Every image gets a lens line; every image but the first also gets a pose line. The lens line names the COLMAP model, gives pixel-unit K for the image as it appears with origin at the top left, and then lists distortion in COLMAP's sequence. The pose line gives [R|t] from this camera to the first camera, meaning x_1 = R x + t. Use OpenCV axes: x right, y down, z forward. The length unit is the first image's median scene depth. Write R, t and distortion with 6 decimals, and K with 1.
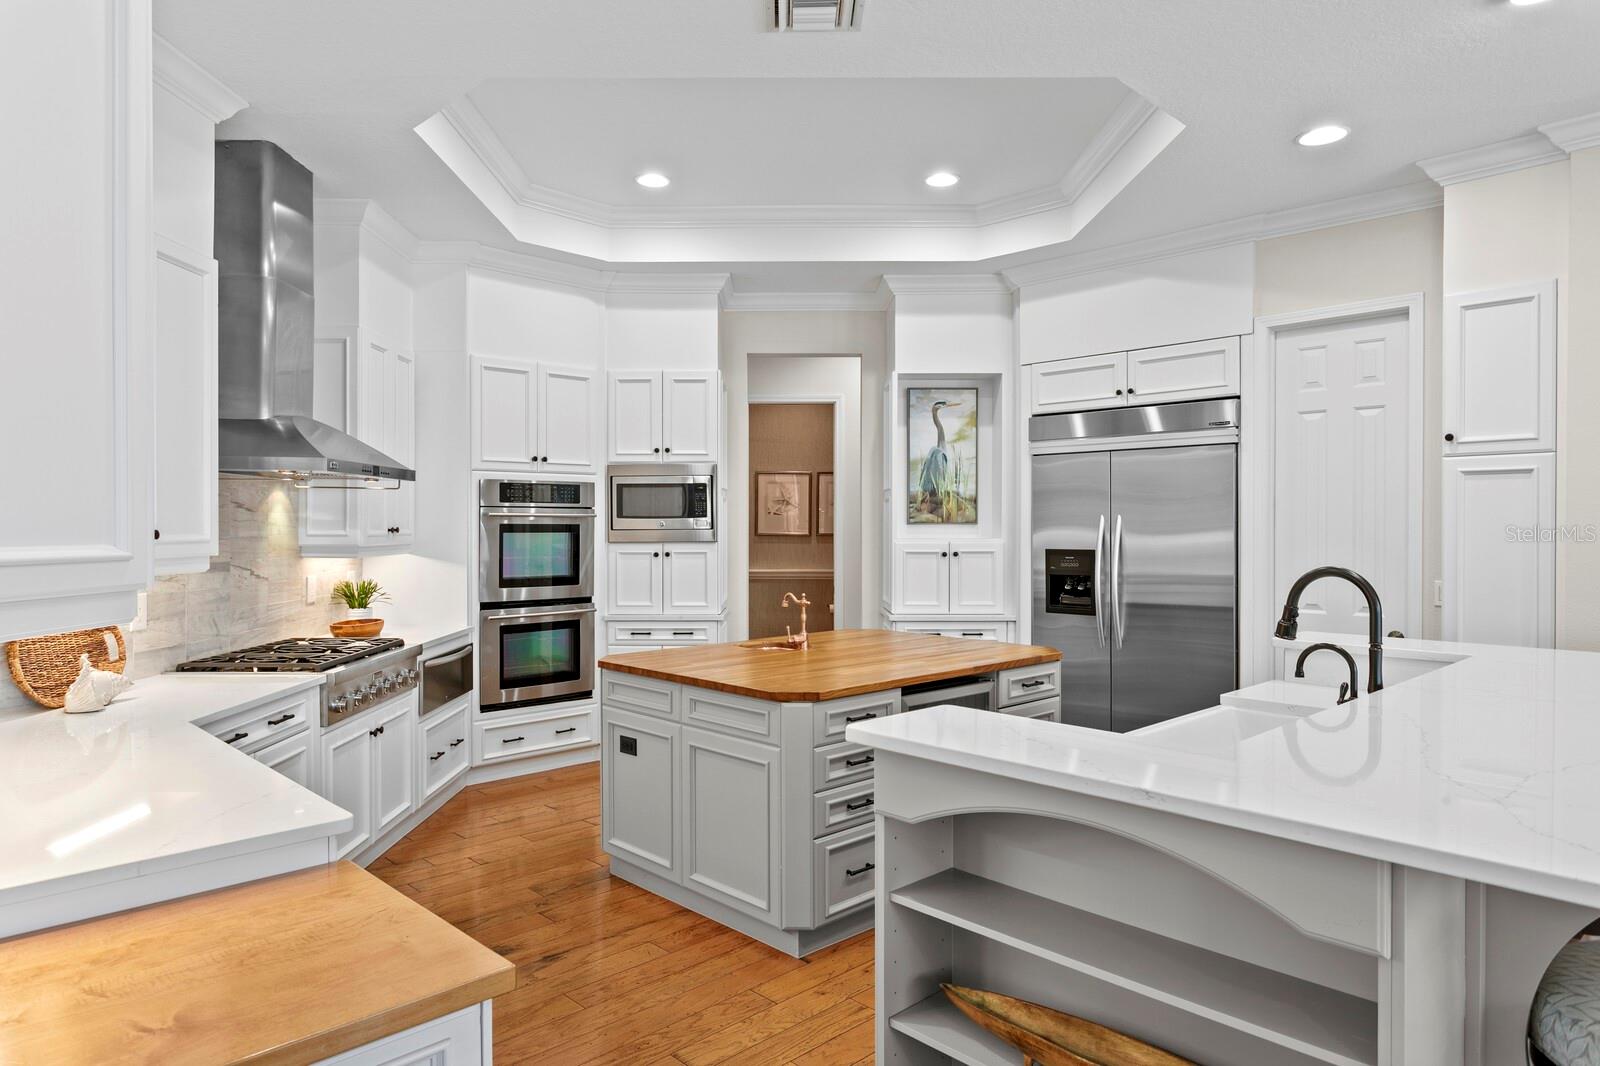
lens RADIAL K [[972.9, 0, 805.4], [0, 972.9, 536.2], [0, 0, 1]] dist [-0.012420, 0.000434]
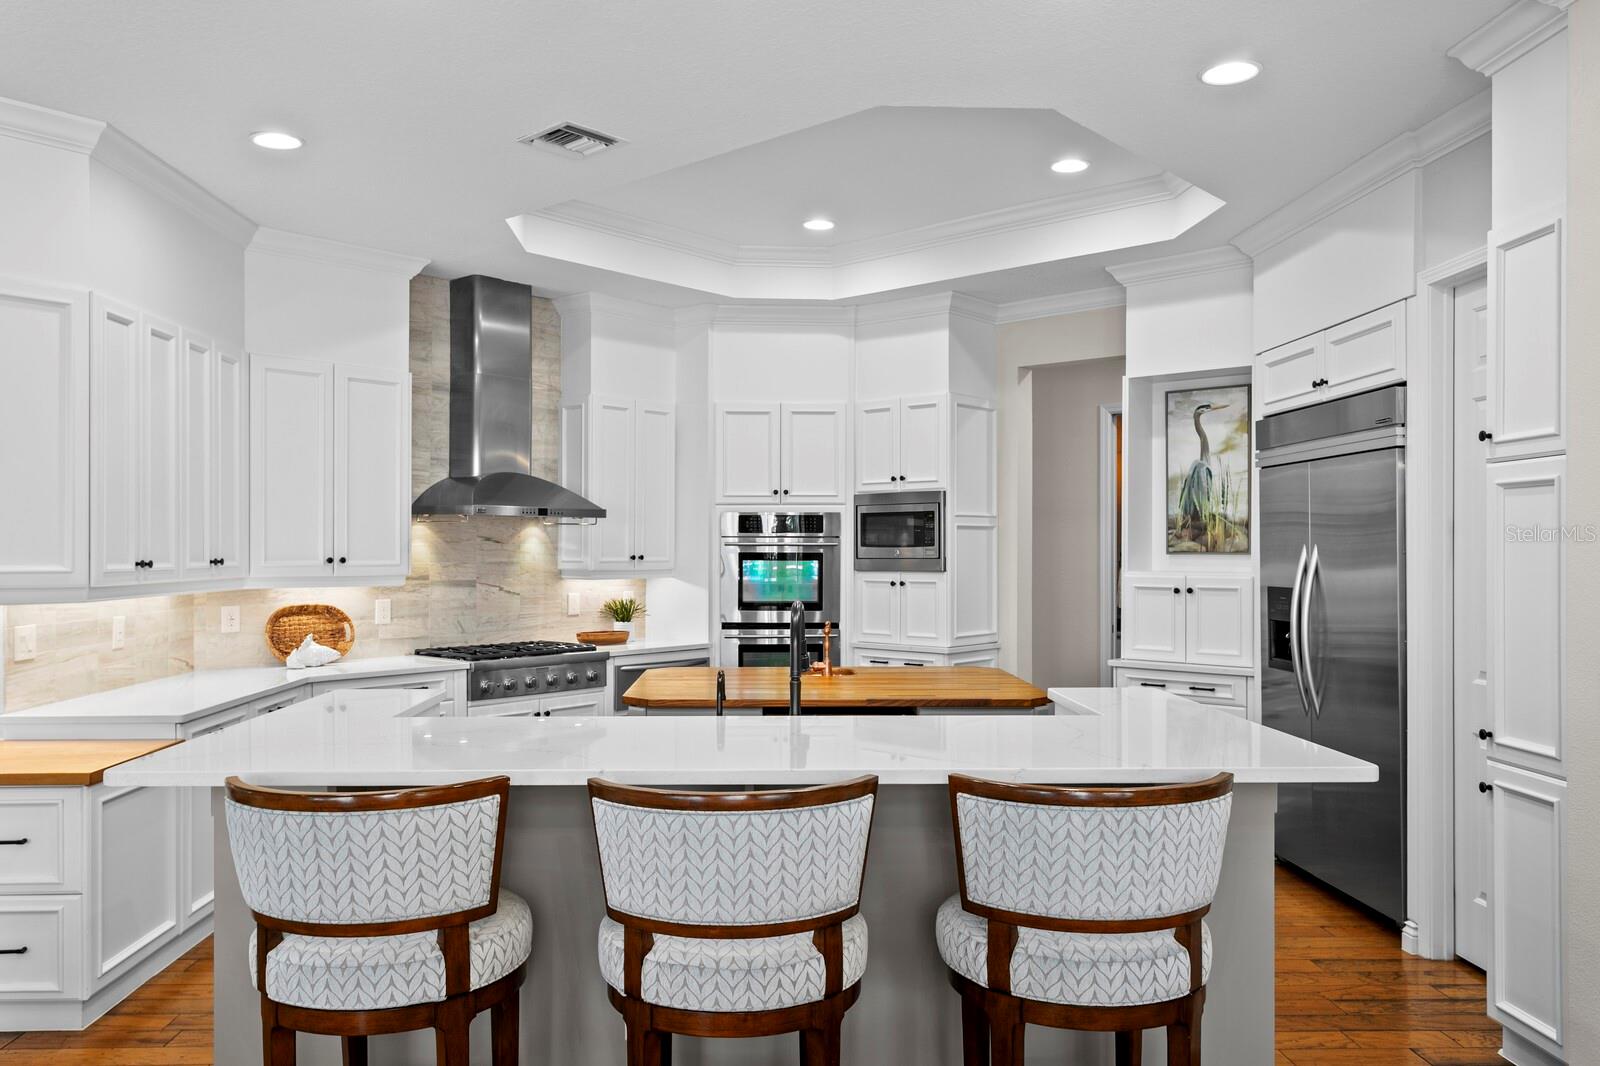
lens RADIAL K [[1172.1, 0, 776.6], [0, 1172.1, 561.2], [0, 0, 1]] dist [-0.008690, -0.005576]
pose [[0.753142, 0.008661, -0.657801, 0.582393], [-0.009307, 0.999954, 0.002511, -0.006205], [0.657792, 0.004231, 0.753187, 0.020756]]
